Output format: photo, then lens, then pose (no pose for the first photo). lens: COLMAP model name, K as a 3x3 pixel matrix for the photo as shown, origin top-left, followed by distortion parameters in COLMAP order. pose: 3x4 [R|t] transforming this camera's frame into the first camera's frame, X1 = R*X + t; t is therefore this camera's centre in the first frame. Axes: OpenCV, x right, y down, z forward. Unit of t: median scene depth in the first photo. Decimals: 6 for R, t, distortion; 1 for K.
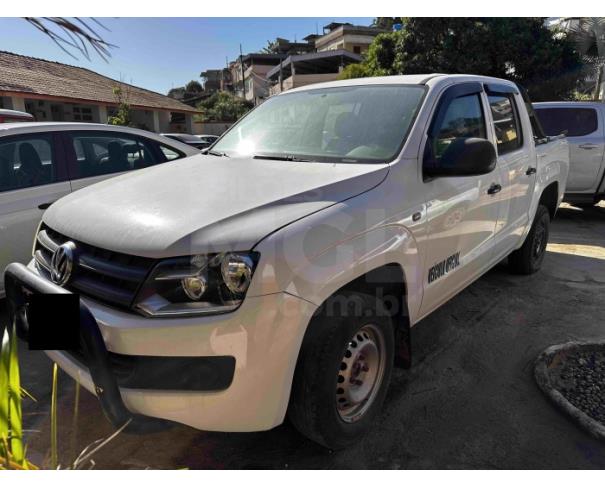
lens RADIAL K [[438.3, 0, 301.3], [0, 438.3, 242.4], [0, 0, 1]] dist [0.004611, -0.004947]
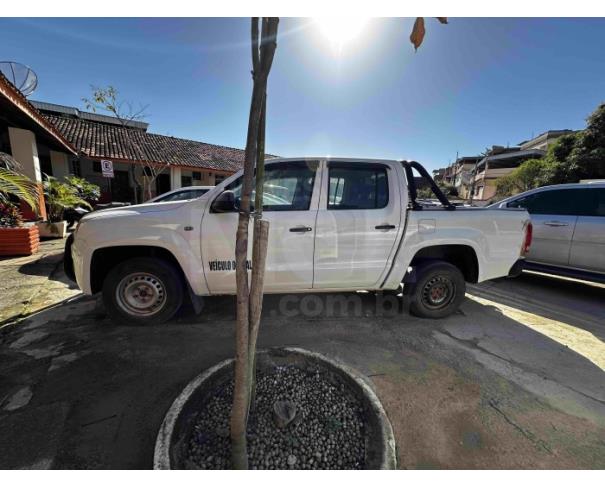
lens RADIAL K [[245.1, 0, 302.5], [0, 245.1, 243.5], [0, 0, 1]] dist [-0.002612, 0.000366]
pose [[0.746061, 0.162298, -0.645795, 1.059187], [-0.216862, 0.976189, -0.005200, -0.080187], [0.629574, 0.143928, 0.763493, 0.402710]]
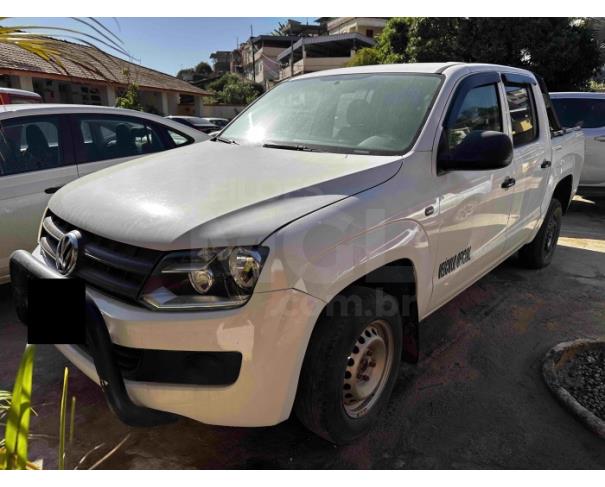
lens RADIAL K [[438.4, 0, 305.1], [0, 438.4, 244.5], [0, 0, 1]] dist [0.002299, -0.004077]
pose [[0.999735, 0.021883, -0.007091, -0.003888], [-0.021602, 0.999062, 0.037542, -0.012021], [0.007906, -0.037379, 0.999270, 0.014614]]
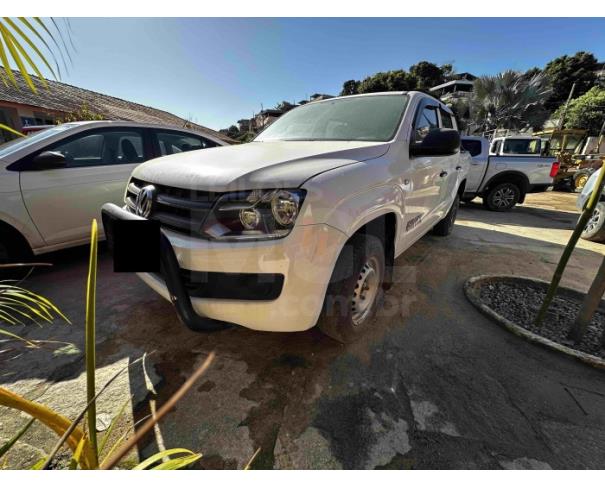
lens RADIAL K [[245.1, 0, 302.5], [0, 245.1, 243.5], [0, 0, 1]] dist [-0.002612, 0.000366]
pose [[0.998959, 0.024502, 0.038472, -0.071520], [-0.027561, 0.996325, 0.081093, 0.065084], [-0.036344, -0.082068, 0.995964, 0.173464]]
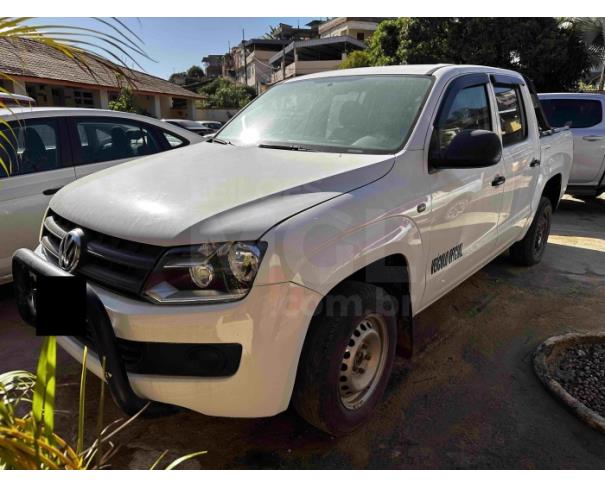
lens RADIAL K [[438.3, 0, 301.3], [0, 438.3, 242.4], [0, 0, 1]] dist [0.004611, -0.004947]
pose [[0.999912, 0.013292, 0.000098, -0.008967], [-0.013290, 0.999547, 0.026996, -0.002545], [0.000261, -0.026995, 0.999636, -0.005769]]
